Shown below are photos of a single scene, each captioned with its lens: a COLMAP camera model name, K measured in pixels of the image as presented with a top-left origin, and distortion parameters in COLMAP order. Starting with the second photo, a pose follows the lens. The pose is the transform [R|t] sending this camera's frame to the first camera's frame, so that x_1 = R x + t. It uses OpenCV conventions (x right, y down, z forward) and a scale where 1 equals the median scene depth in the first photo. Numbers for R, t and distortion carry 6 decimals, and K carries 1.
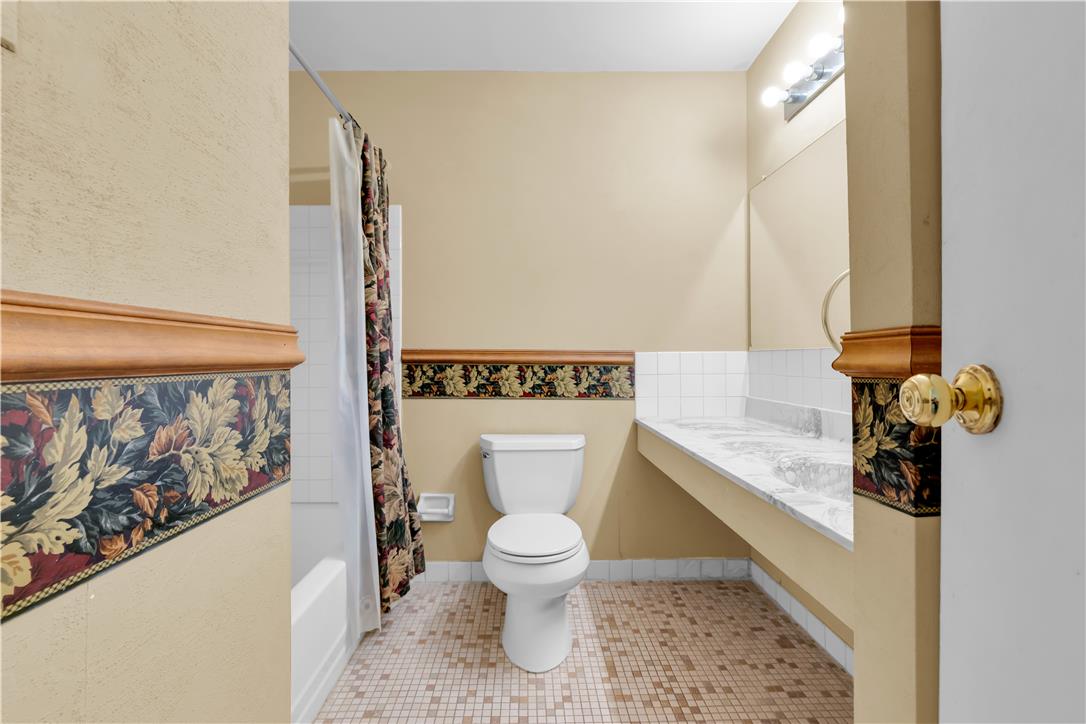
lens RADIAL K [[455.4, 0, 538.8], [0, 455.4, 360.7], [0, 0, 1]] dist [0.000046, -0.000339]
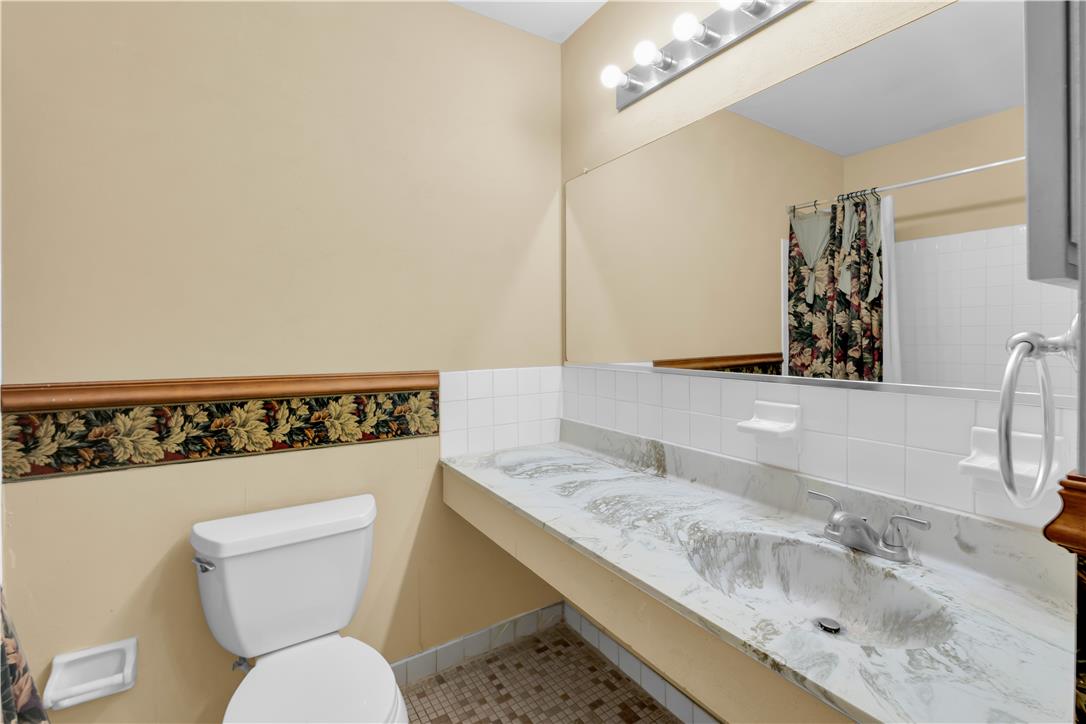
lens RADIAL K [[473.0, 0, 521.8], [0, 473.0, 342.0], [0, 0, 1]] dist [-0.000166, -0.001097]
pose [[0.866997, -0.005201, 0.498287, -0.063583], [0.004578, 0.999986, 0.002471, -0.073767], [-0.498293, 0.000138, 0.867009, 0.266598]]
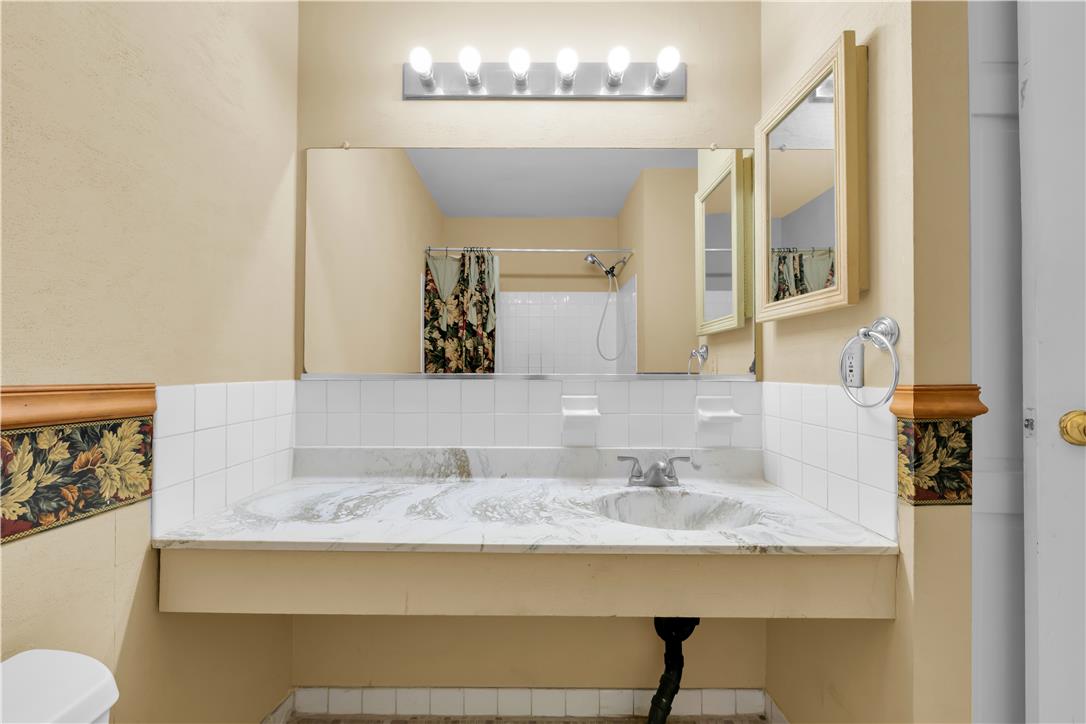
lens RADIAL K [[455.4, 0, 536.4], [0, 455.4, 364.3], [0, 0, 1]] dist [0.000046, -0.000339]
pose [[0.037954, 0.019192, 0.999095, -0.218586], [0.003388, 0.999807, -0.019334, -0.031864], [-0.999274, 0.004119, 0.037881, 0.654218]]
